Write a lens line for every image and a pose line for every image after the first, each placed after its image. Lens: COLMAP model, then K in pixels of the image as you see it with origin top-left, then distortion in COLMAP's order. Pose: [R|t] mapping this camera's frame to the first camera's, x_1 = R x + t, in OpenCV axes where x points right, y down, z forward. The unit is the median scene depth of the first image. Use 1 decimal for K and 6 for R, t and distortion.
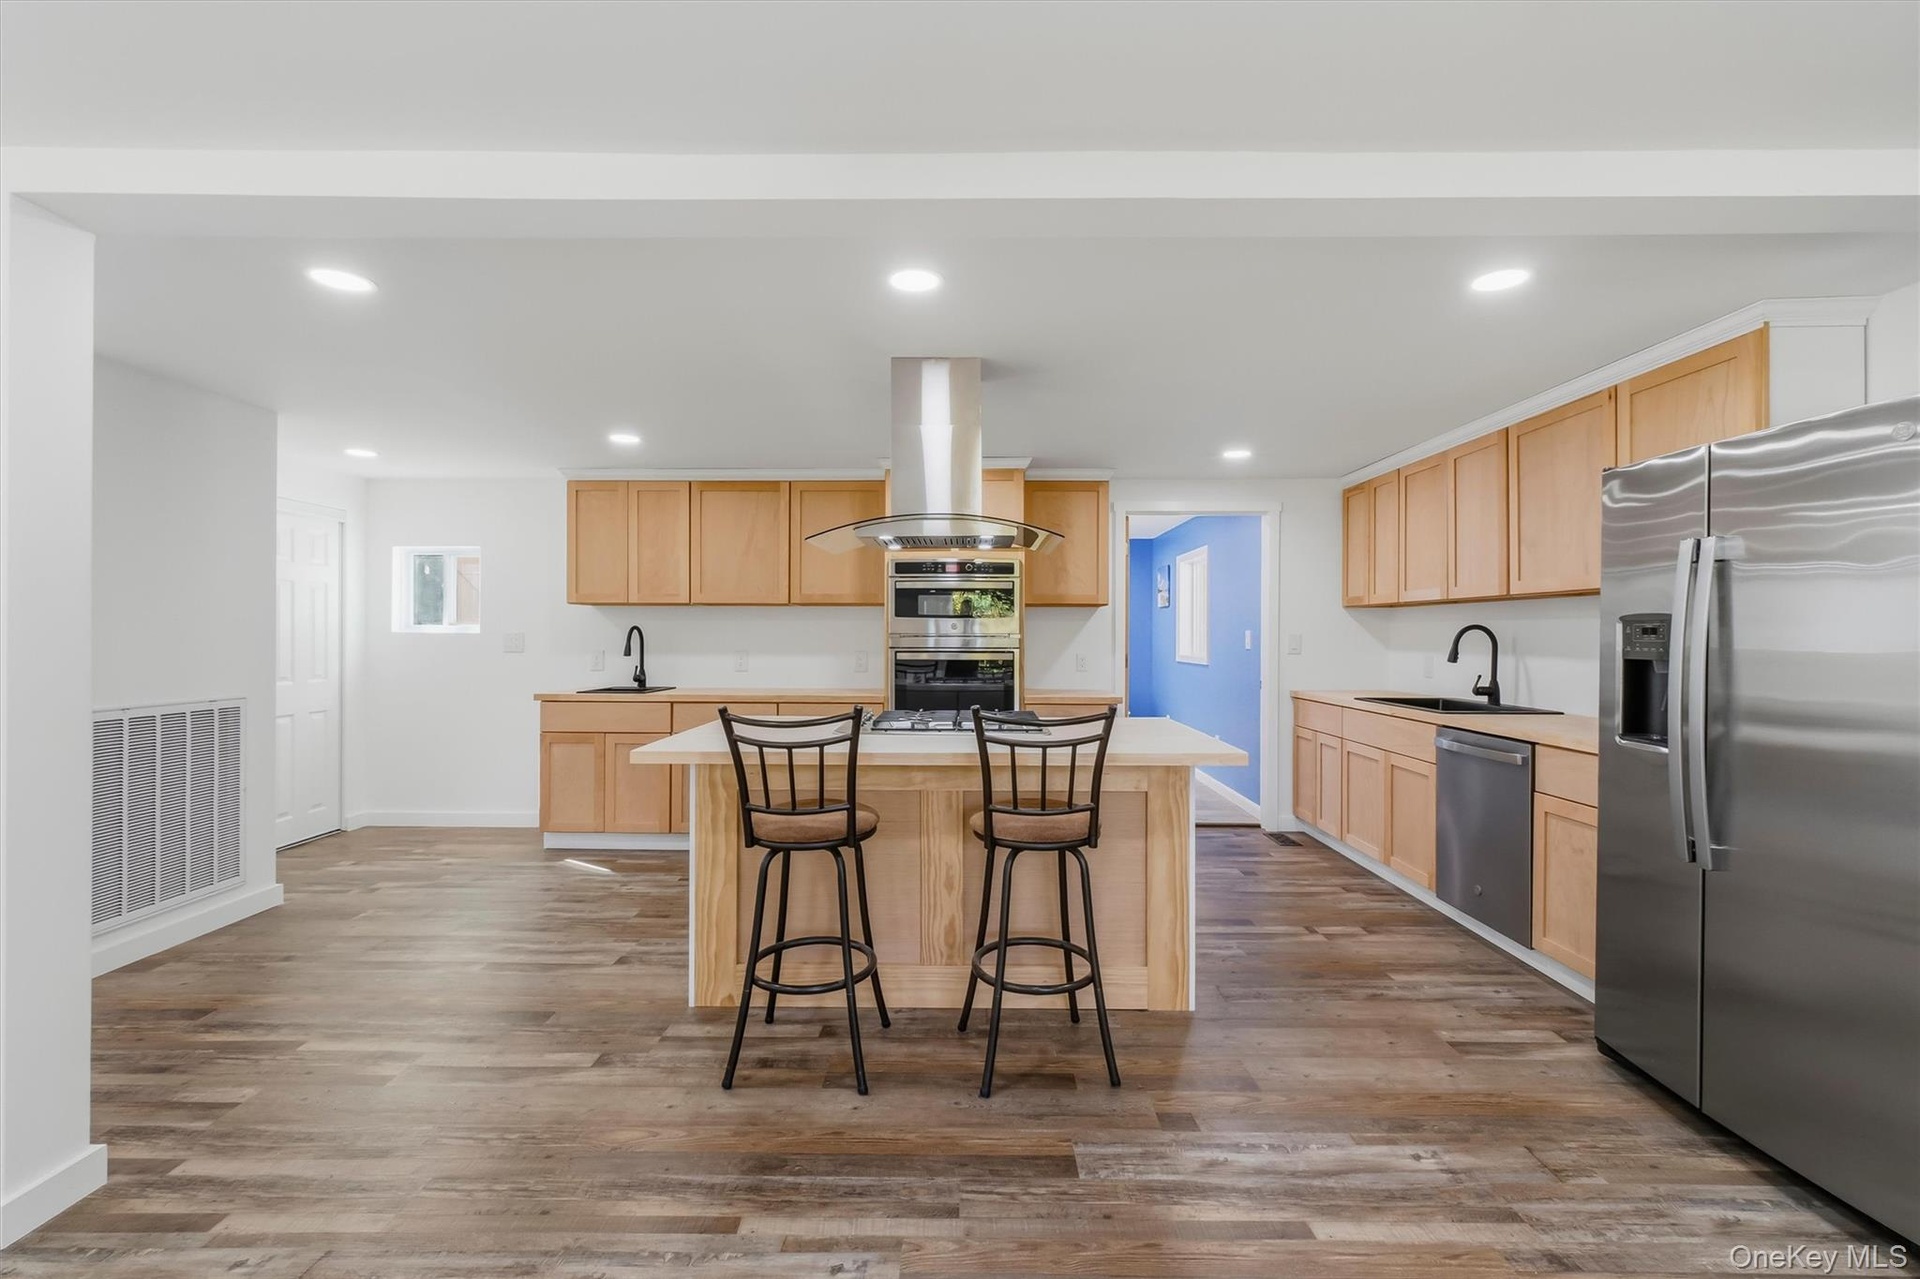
lens RADIAL K [[823.9, 0, 955.3], [0, 823.9, 633.1], [0, 0, 1]] dist [0.000550, 0.000210]
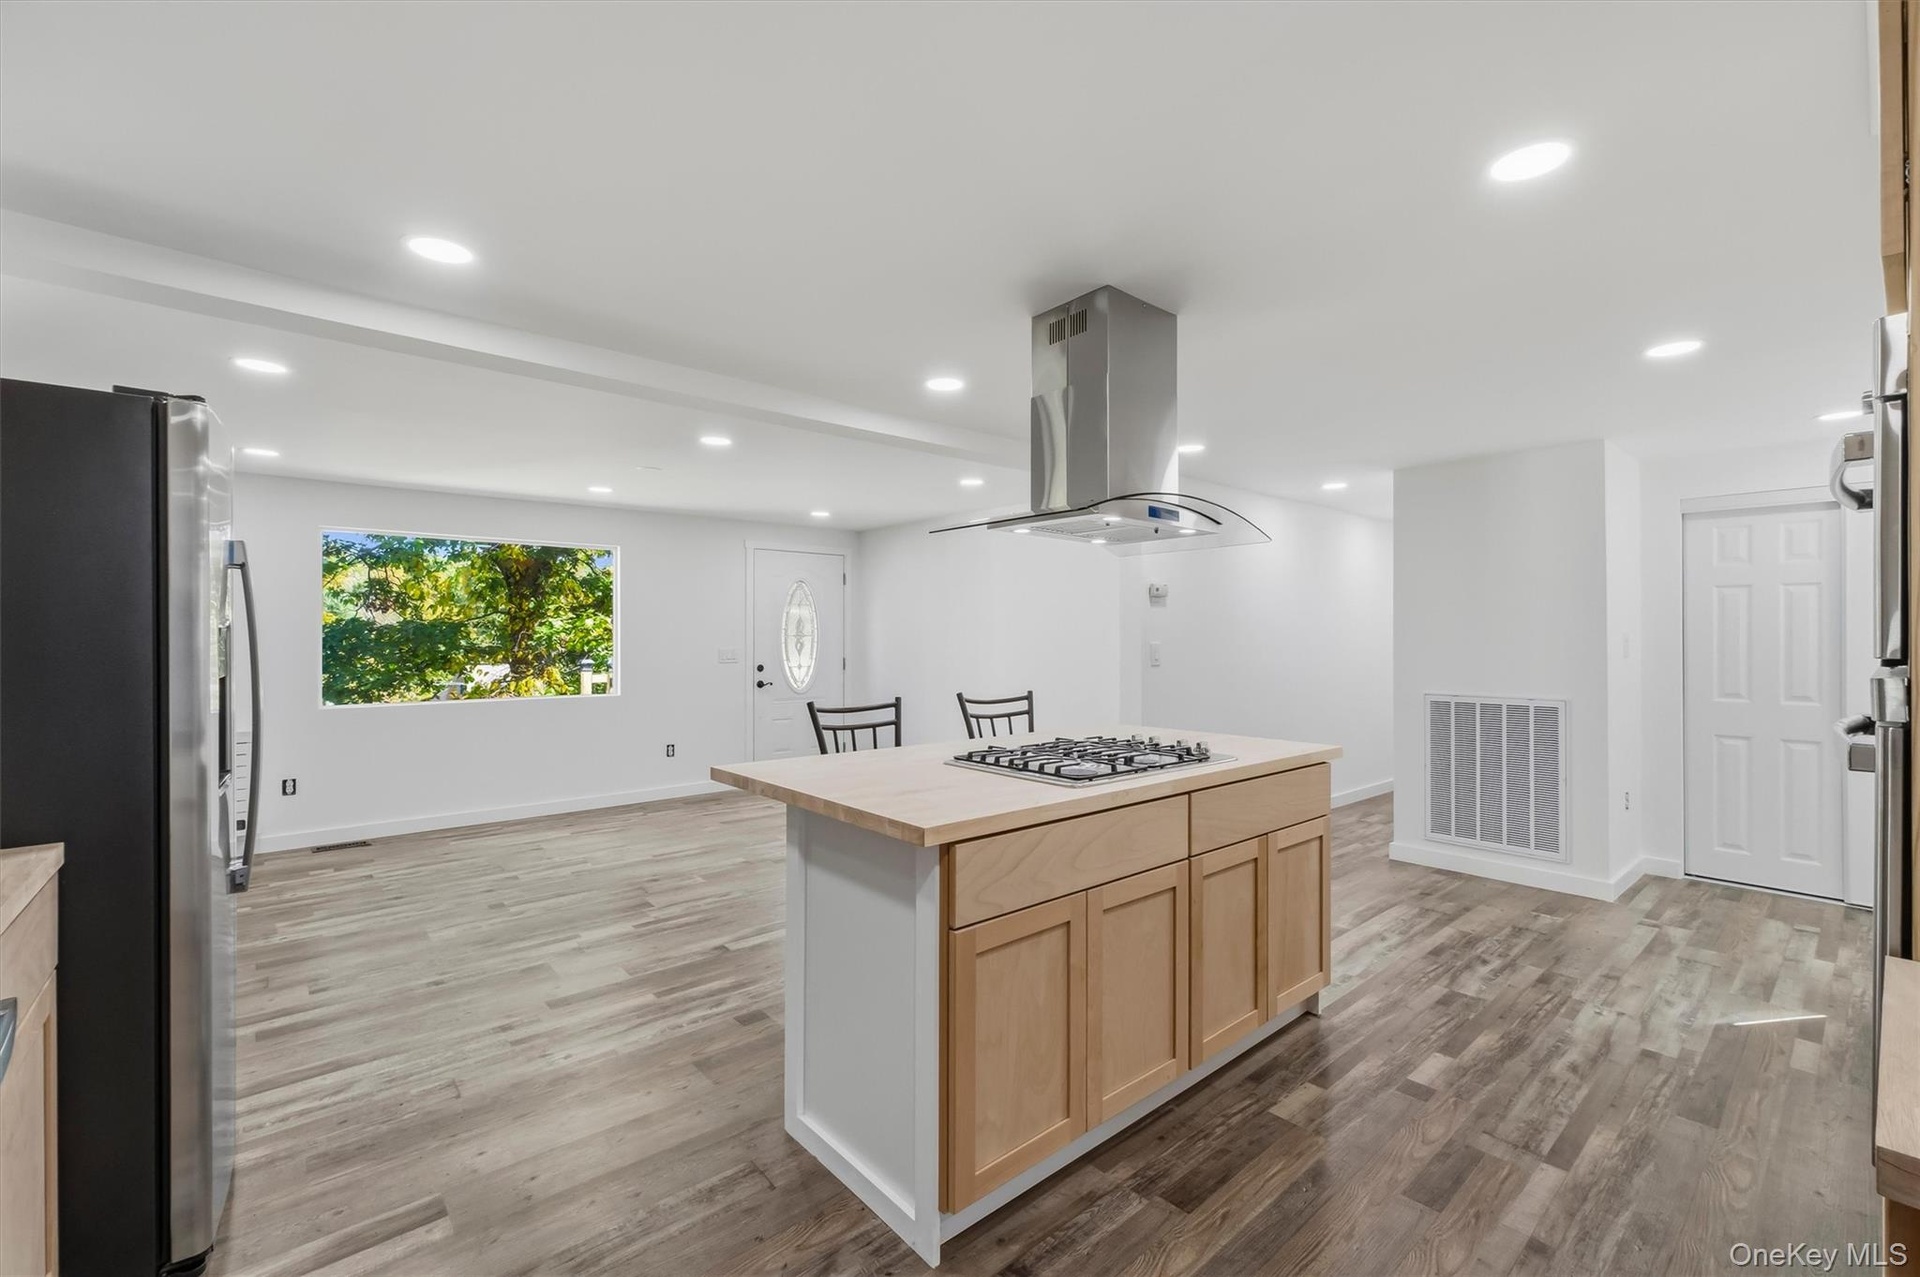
lens RADIAL K [[804.0, 0, 959.0], [0, 804.0, 638.2], [0, 0, 1]] dist [-0.001349, -0.000313]
pose [[-0.748907, -0.004170, -0.662662, 0.640112], [-0.003681, 0.999991, -0.002133, -0.004914], [0.662665, 0.000842, -0.748916, 1.597856]]
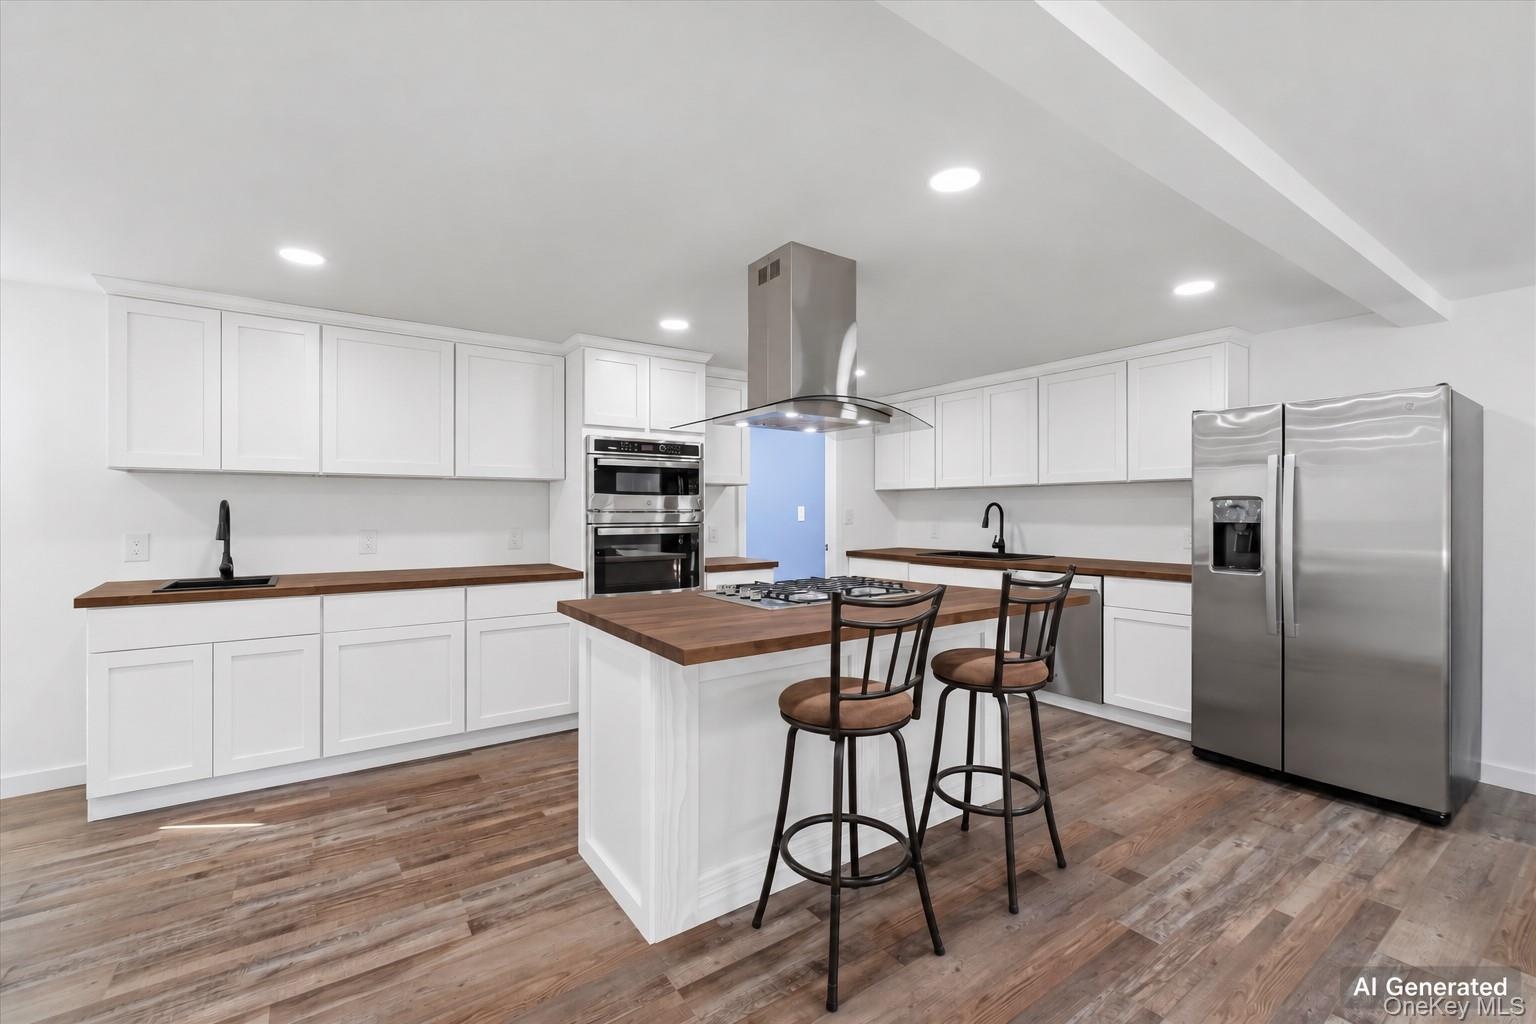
lens RADIAL K [[656.5, 0, 775.7], [0, 656.5, 510.7], [0, 0, 1]] dist [-0.002312, 0.000118]
pose [[0.806985, -0.004790, 0.590553, -0.591148], [0.003887, 0.999989, 0.002800, 0.001663], [-0.590559, 0.000036, 0.806994, 0.358767]]
